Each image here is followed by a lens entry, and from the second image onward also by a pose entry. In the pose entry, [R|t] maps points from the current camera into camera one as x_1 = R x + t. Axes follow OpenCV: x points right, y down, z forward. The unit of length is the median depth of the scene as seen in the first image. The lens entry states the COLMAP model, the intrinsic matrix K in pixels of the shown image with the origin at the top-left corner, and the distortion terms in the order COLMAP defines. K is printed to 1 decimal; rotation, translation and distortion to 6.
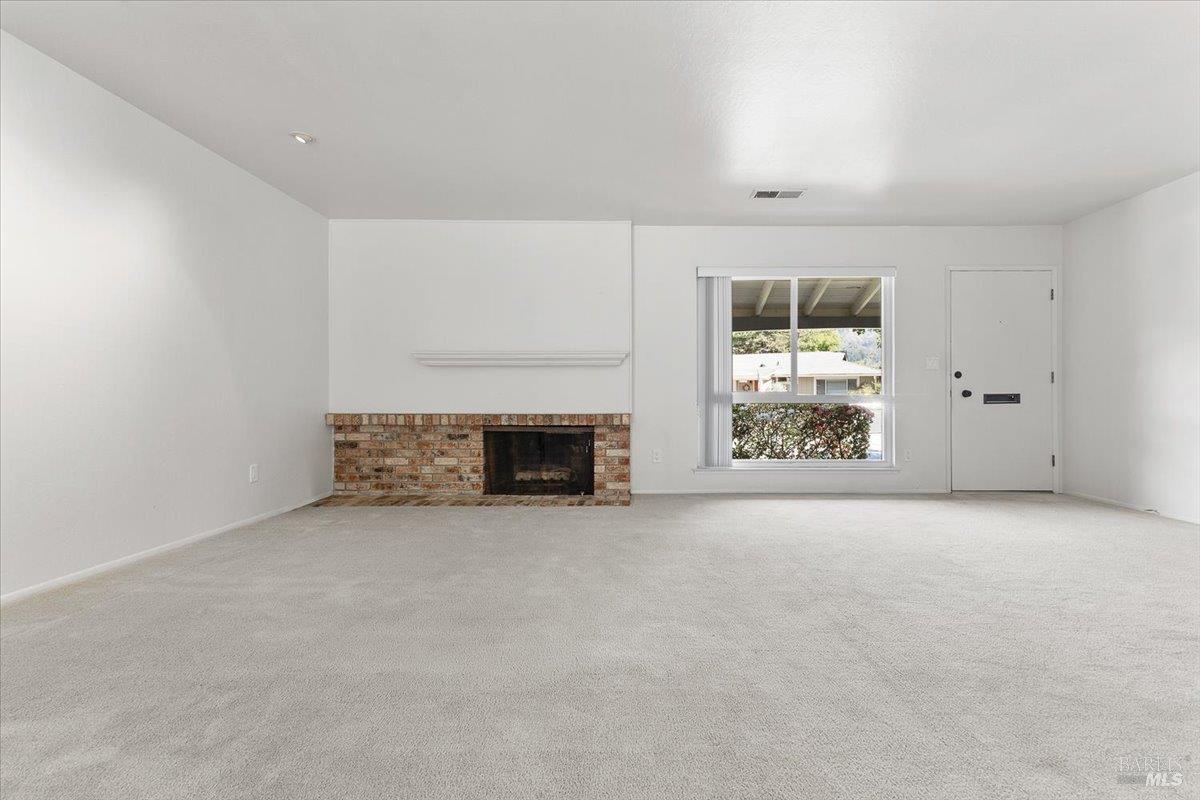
lens RADIAL K [[520.5, 0, 595.3], [0, 520.5, 397.4], [0, 0, 1]] dist [0.001229, 0.000008]
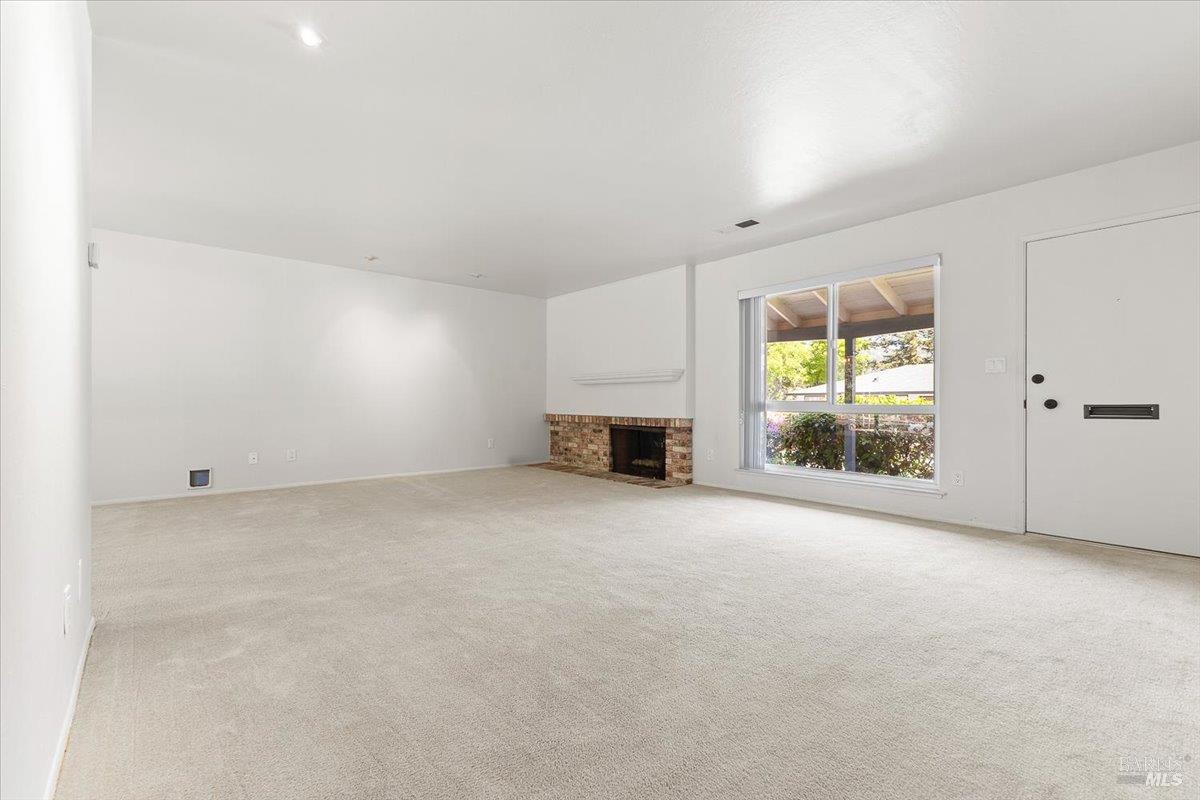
lens RADIAL K [[520.5, 0, 595.3], [0, 520.5, 397.4], [0, 0, 1]] dist [0.001229, 0.000008]
pose [[0.645470, -0.004630, -0.763771, 0.877078], [-0.008636, 0.999873, -0.013359, -0.001302], [0.763736, 0.015219, 0.645349, 0.024558]]
